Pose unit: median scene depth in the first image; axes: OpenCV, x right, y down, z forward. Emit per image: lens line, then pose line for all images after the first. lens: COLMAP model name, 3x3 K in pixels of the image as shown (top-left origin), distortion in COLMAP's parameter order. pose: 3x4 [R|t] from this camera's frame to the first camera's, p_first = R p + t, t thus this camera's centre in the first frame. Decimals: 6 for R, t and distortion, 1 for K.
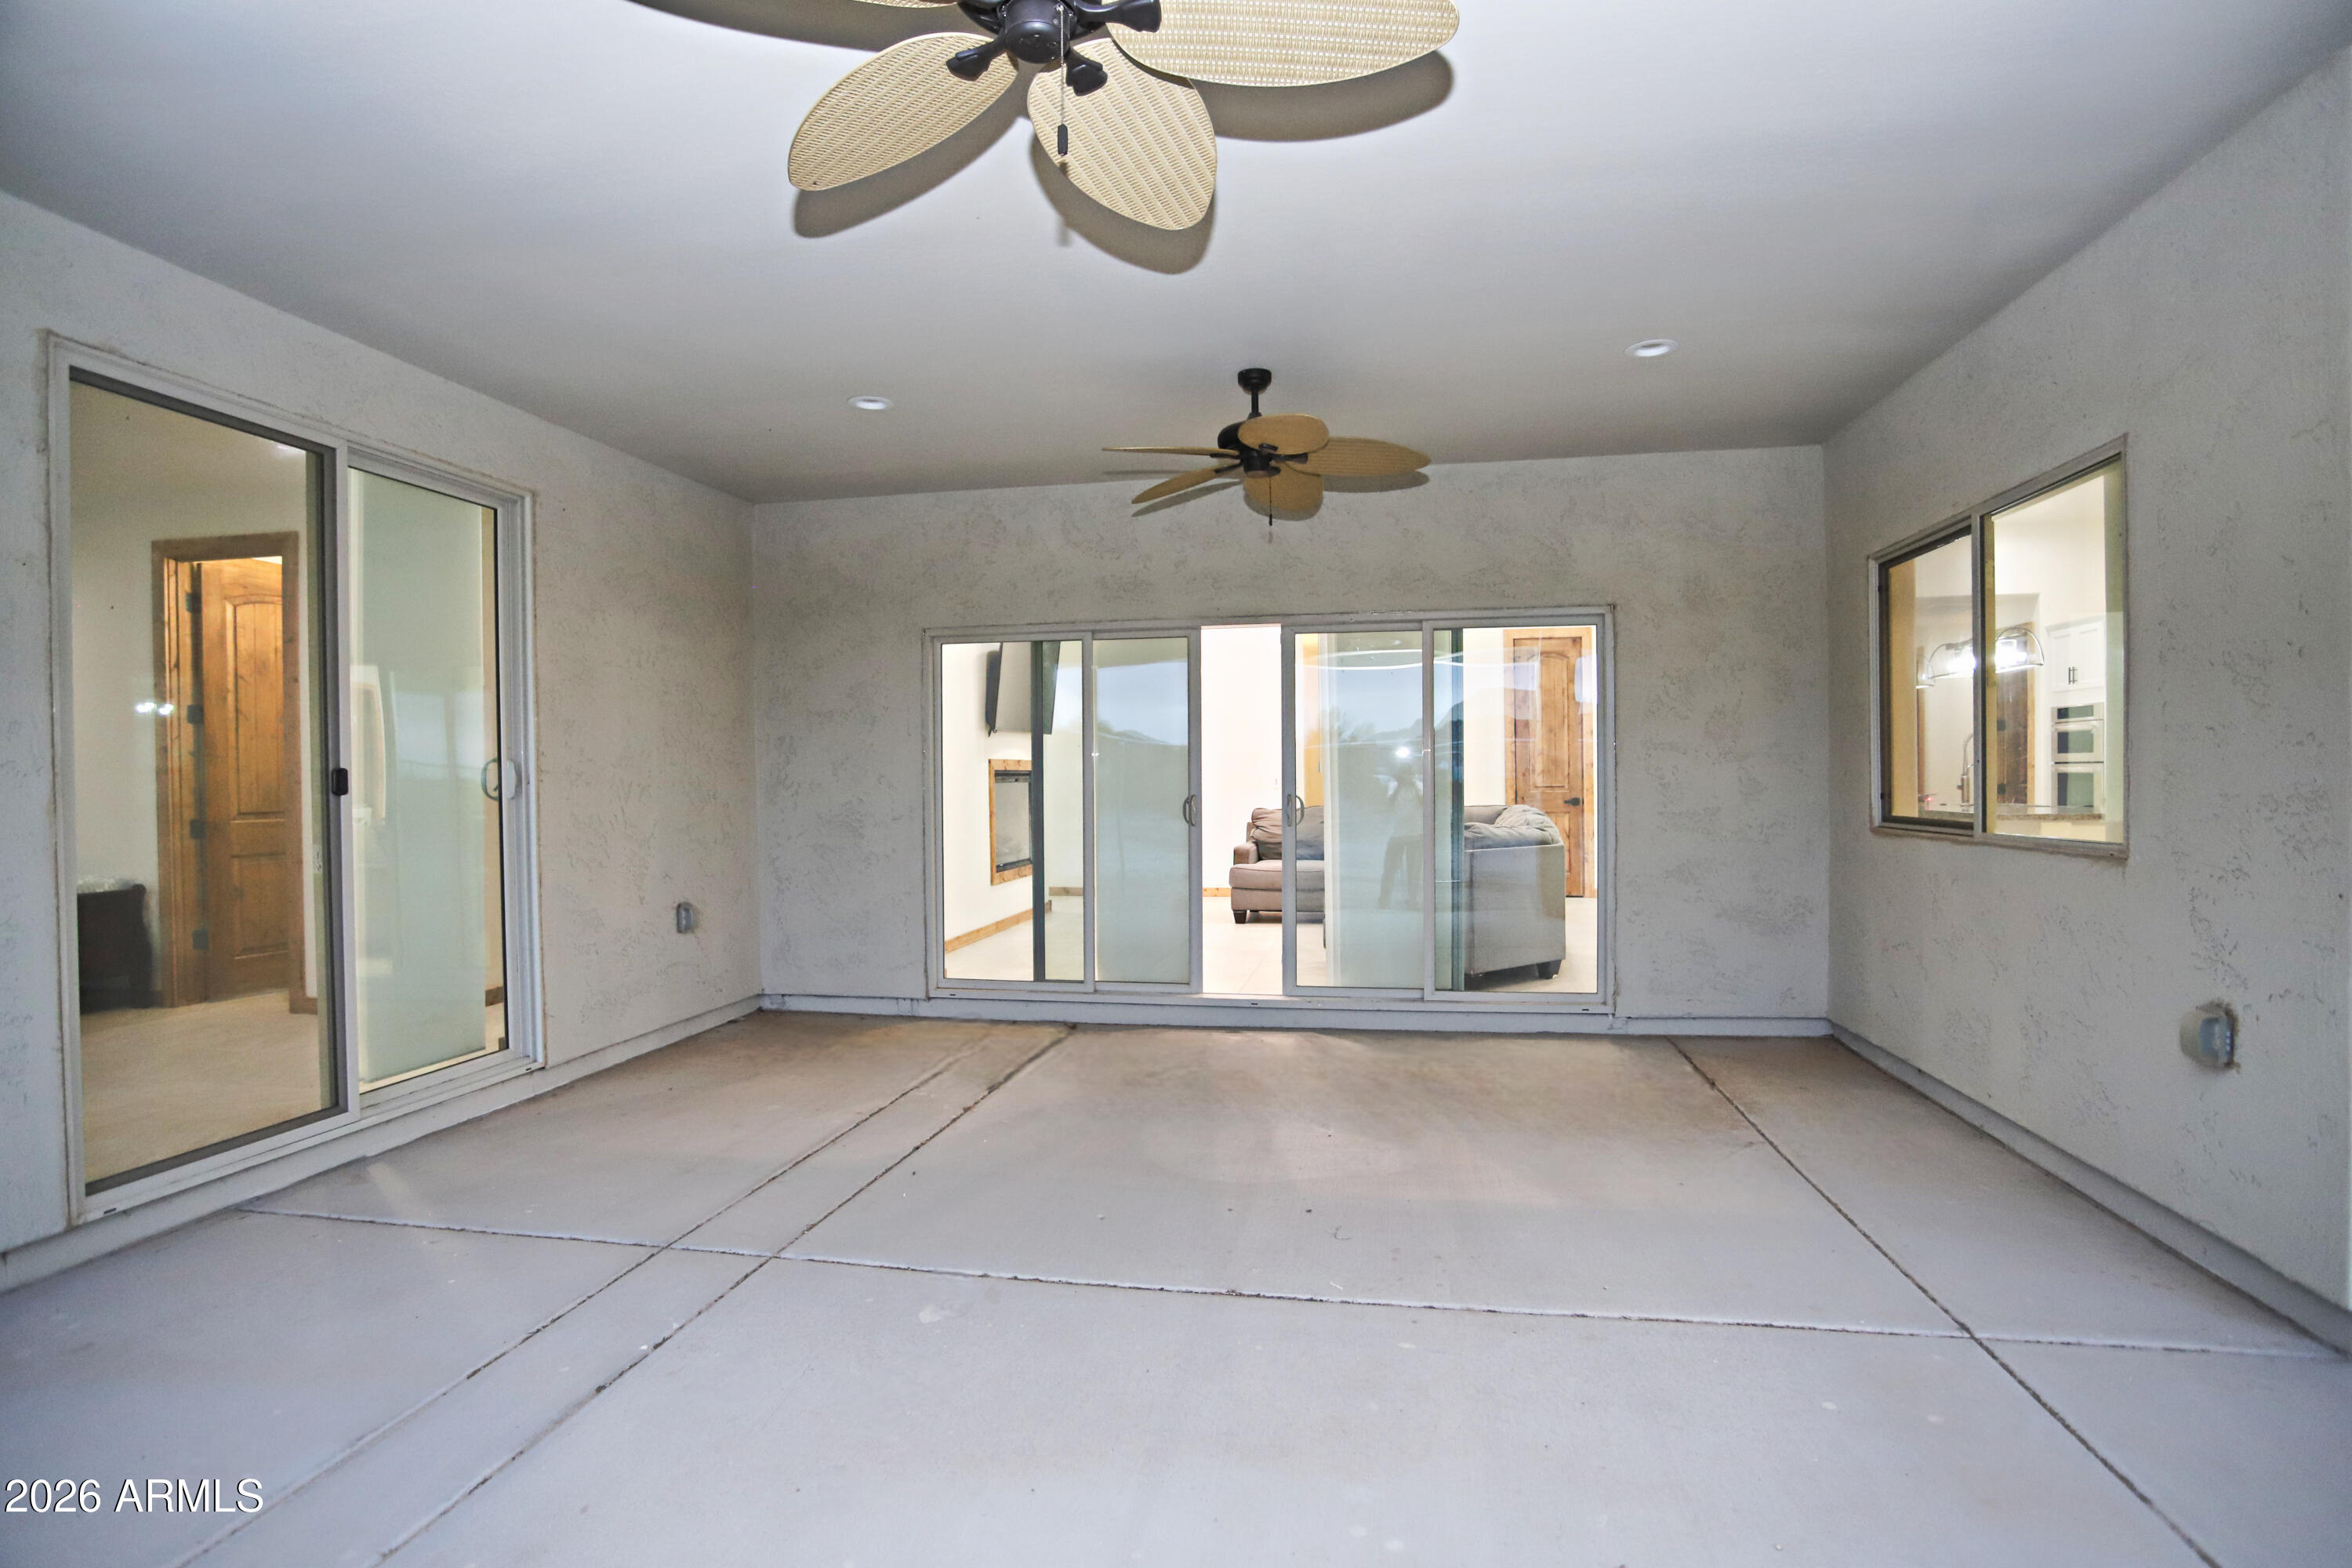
lens RADIAL K [[1151.7, 0, 1176.0], [0, 1151.7, 784.0], [0, 0, 1]] dist [-0.001169, -0.000088]
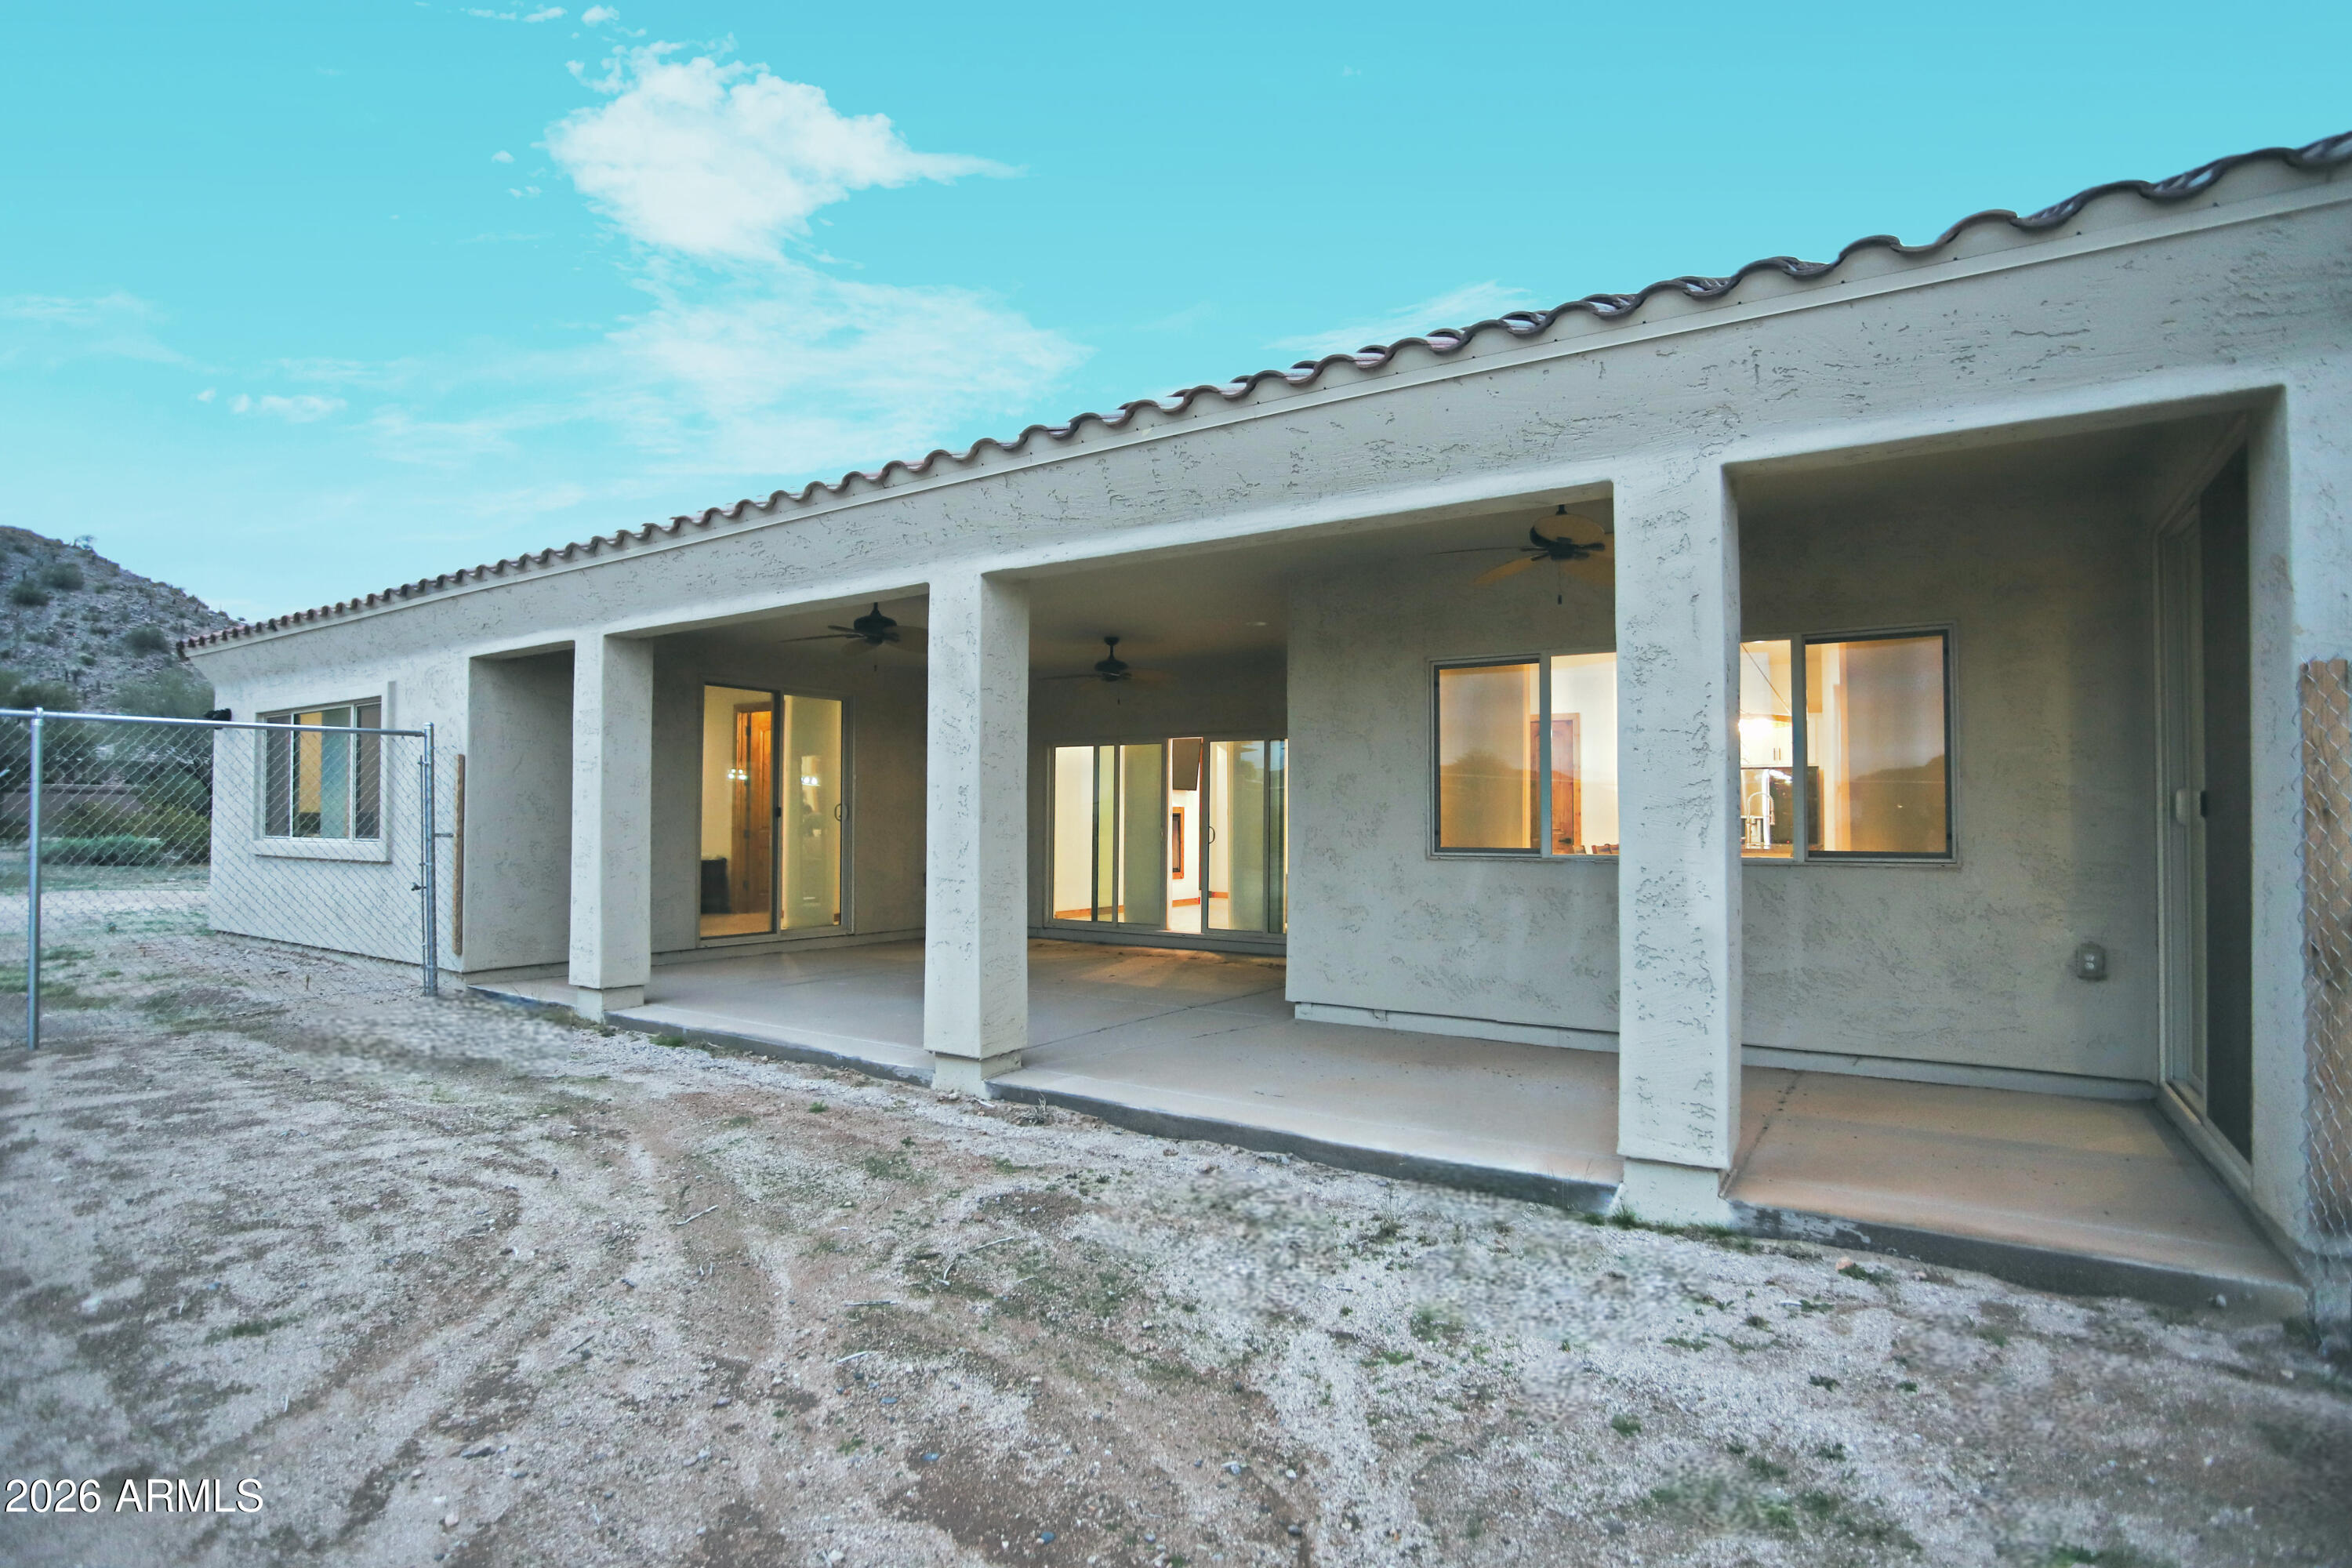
lens RADIAL K [[1166.7, 0, 1162.4], [0, 1166.7, 787.6], [0, 0, 1]] dist [-0.069722, 0.034470]
pose [[0.930322, -0.003136, -0.366730, 0.732935], [-0.011236, 0.999250, -0.037049, 0.019692], [0.366571, 0.038588, 0.929589, -0.801380]]
